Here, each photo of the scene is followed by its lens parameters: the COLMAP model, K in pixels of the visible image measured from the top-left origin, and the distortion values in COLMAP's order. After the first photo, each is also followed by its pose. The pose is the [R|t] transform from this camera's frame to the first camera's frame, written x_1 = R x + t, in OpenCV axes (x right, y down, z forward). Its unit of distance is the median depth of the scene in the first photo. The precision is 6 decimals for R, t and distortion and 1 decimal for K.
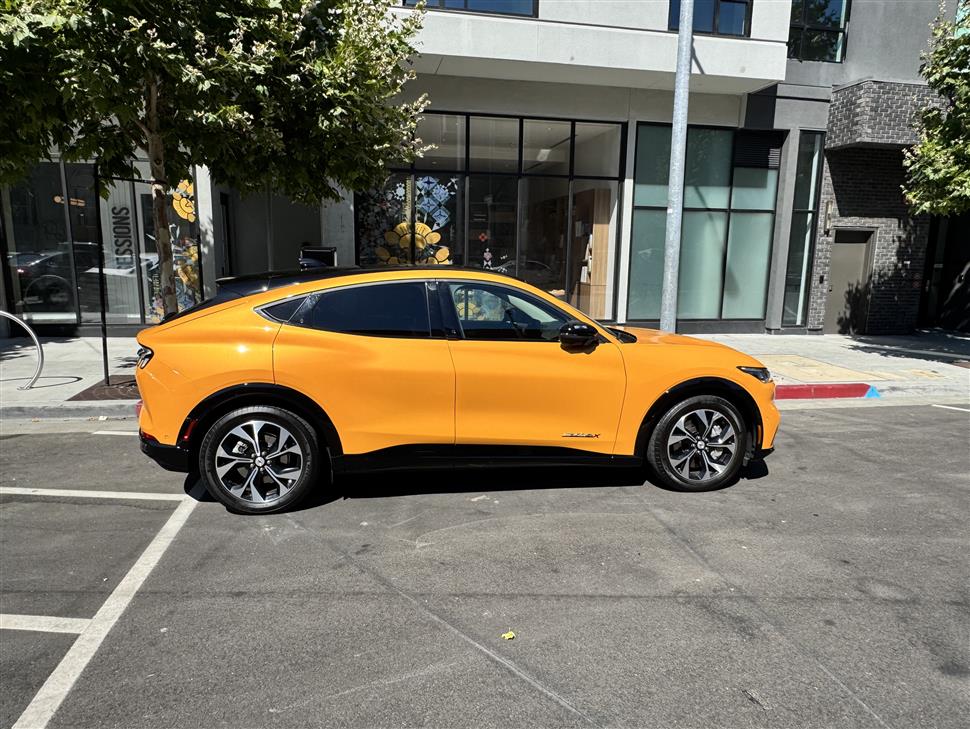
lens RADIAL K [[625.5, 0, 486.7], [0, 625.5, 369.2], [0, 0, 1]] dist [-0.006483, 0.002396]
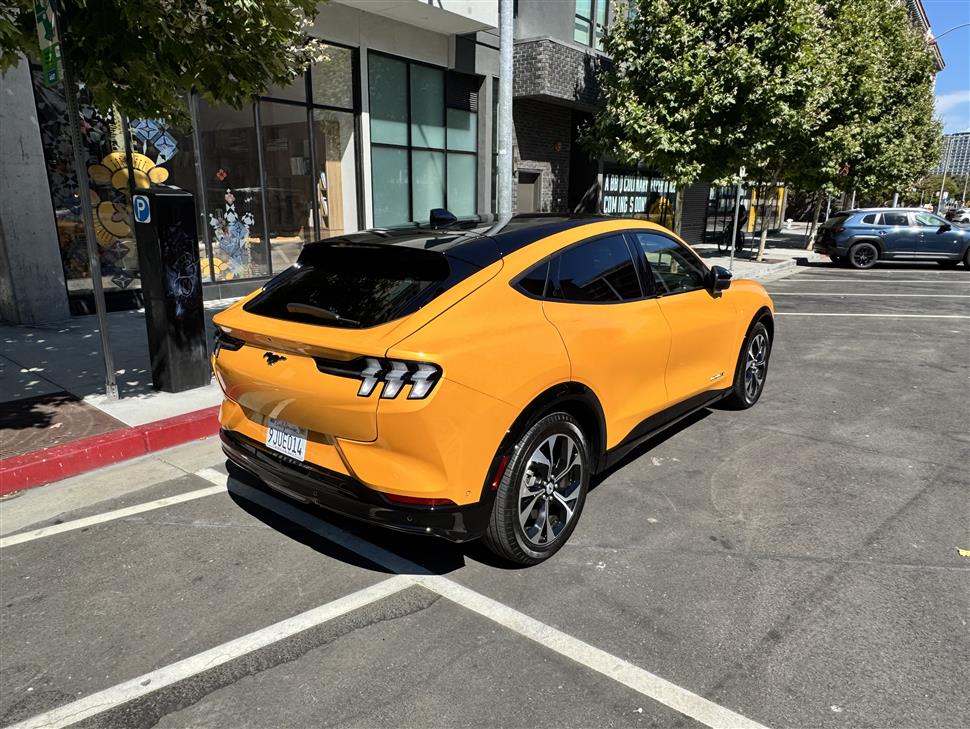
lens RADIAL K [[625.5, 0, 486.7], [0, 625.5, 369.2], [0, 0, 1]] dist [-0.006483, 0.002396]
pose [[0.763282, -0.179157, 0.620728, -0.296585], [0.120182, 0.983386, 0.136046, -0.035227], [-0.634788, -0.029241, 0.772132, 0.165261]]
